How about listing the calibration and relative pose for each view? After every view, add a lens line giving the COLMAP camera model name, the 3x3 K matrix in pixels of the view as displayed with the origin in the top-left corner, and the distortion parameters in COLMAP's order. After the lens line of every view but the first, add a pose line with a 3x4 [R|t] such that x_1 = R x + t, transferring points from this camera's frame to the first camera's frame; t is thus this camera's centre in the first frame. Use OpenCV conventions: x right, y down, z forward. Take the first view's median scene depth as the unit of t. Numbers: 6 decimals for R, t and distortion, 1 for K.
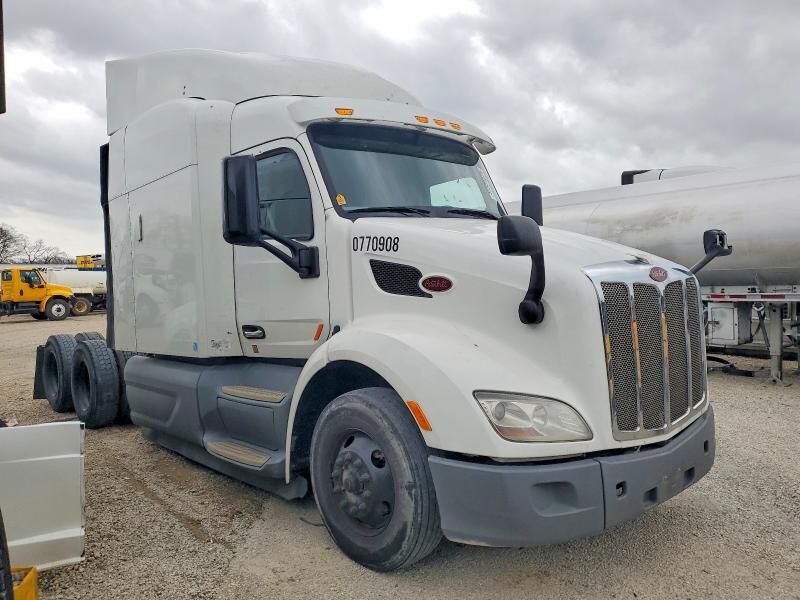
lens RADIAL K [[667.8, 0, 400.0], [0, 667.8, 300.0], [0, 0, 1]] dist [0.059980, -0.000592]
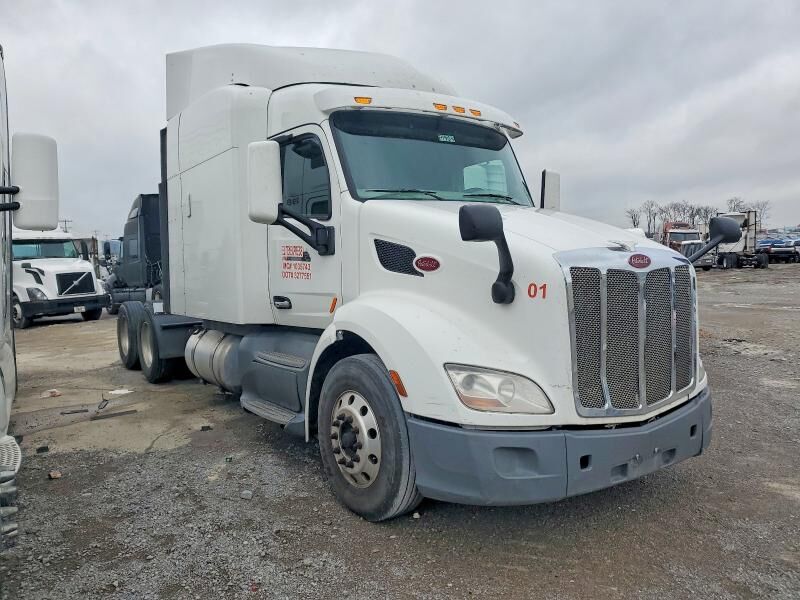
lens RADIAL K [[667.8, 0, 400.0], [0, 667.8, 300.0], [0, 0, 1]] dist [0.059980, -0.000592]
pose [[0.990919, 0.037645, -0.129081, 0.145631], [-0.033276, 0.998803, 0.035838, -0.003003], [0.130275, -0.031217, 0.990986, -0.073947]]
